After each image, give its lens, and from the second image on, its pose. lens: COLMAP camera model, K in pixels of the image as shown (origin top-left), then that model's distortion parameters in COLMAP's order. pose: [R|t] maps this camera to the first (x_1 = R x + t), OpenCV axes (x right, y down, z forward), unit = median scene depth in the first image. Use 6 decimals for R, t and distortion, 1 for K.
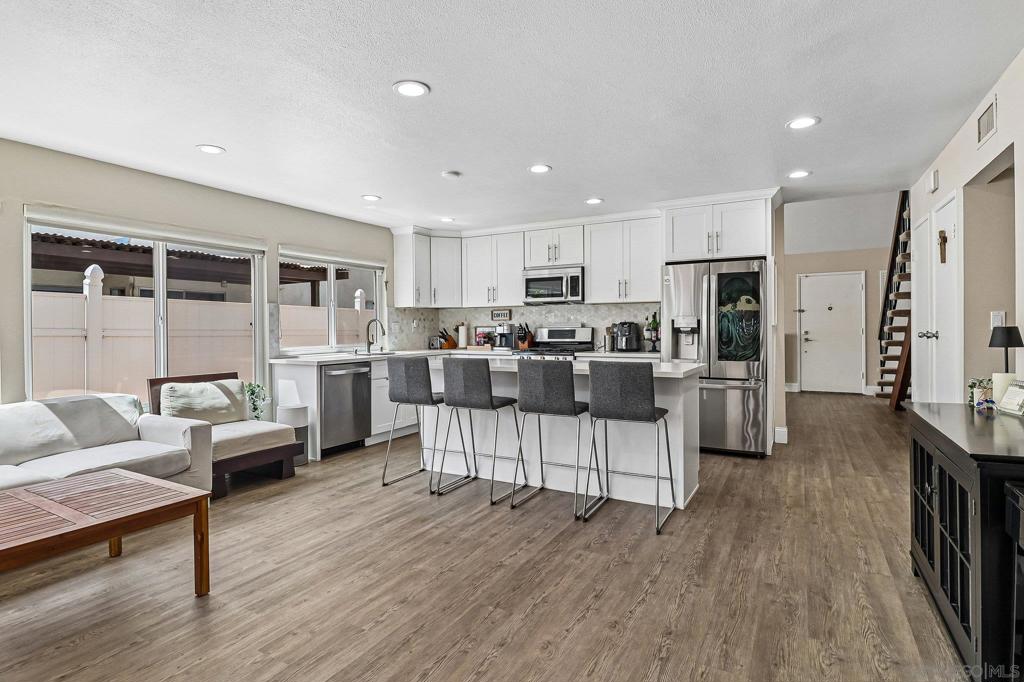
lens RADIAL K [[524.3, 0, 509.2], [0, 524.3, 334.7], [0, 0, 1]] dist [0.000190, -0.009422]
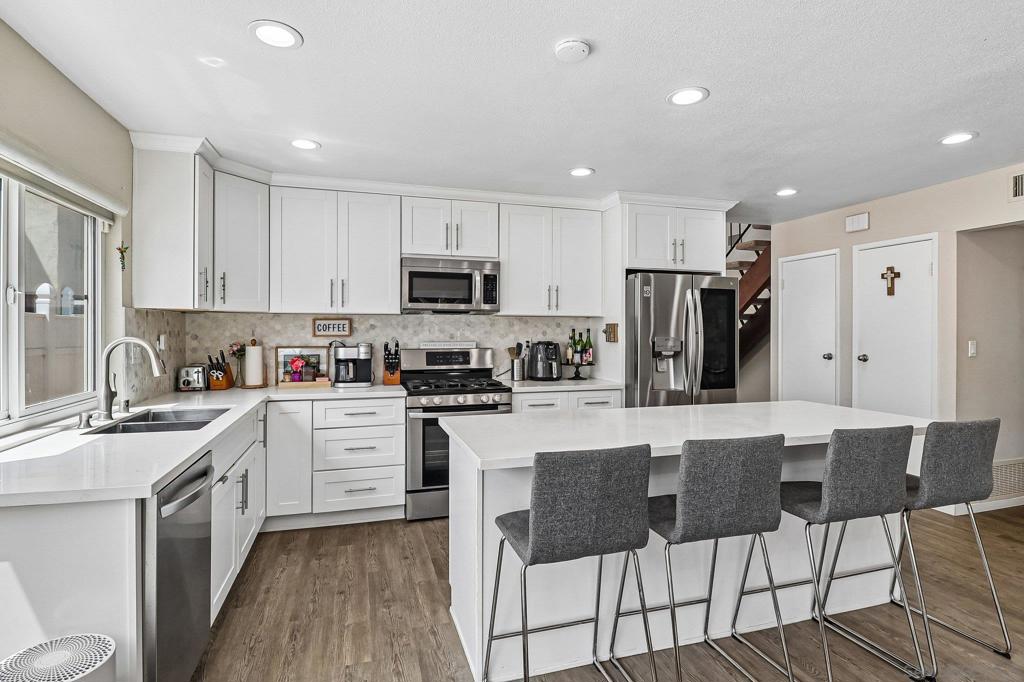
lens RADIAL K [[524.3, 0, 509.3], [0, 524.3, 324.3], [0, 0, 1]] dist [0.000190, -0.009422]
pose [[0.699626, 0.018921, 0.714259, -0.360627], [0.000763, 0.999629, -0.027228, -0.029409], [-0.714509, 0.019594, 0.699352, 0.526659]]
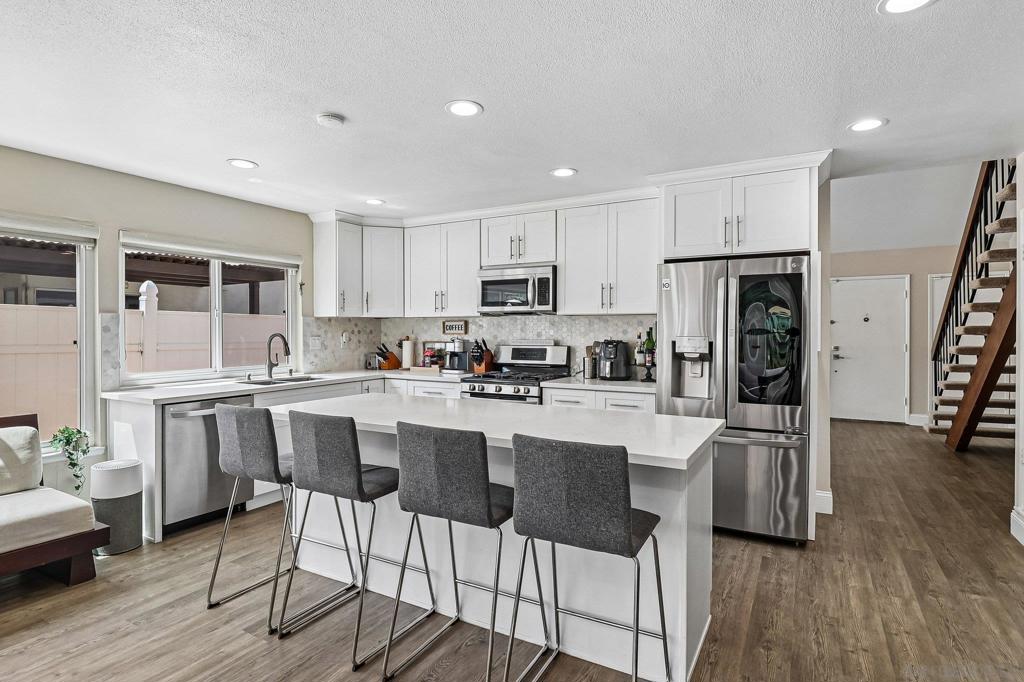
lens RADIAL K [[524.3, 0, 512.9], [0, 524.3, 336.0], [0, 0, 1]] dist [0.000190, -0.009422]
pose [[0.999958, 0.008233, -0.004115, 0.088788], [-0.008237, 0.999965, -0.001111, -0.029454], [0.004106, 0.001145, 0.999991, 0.264689]]
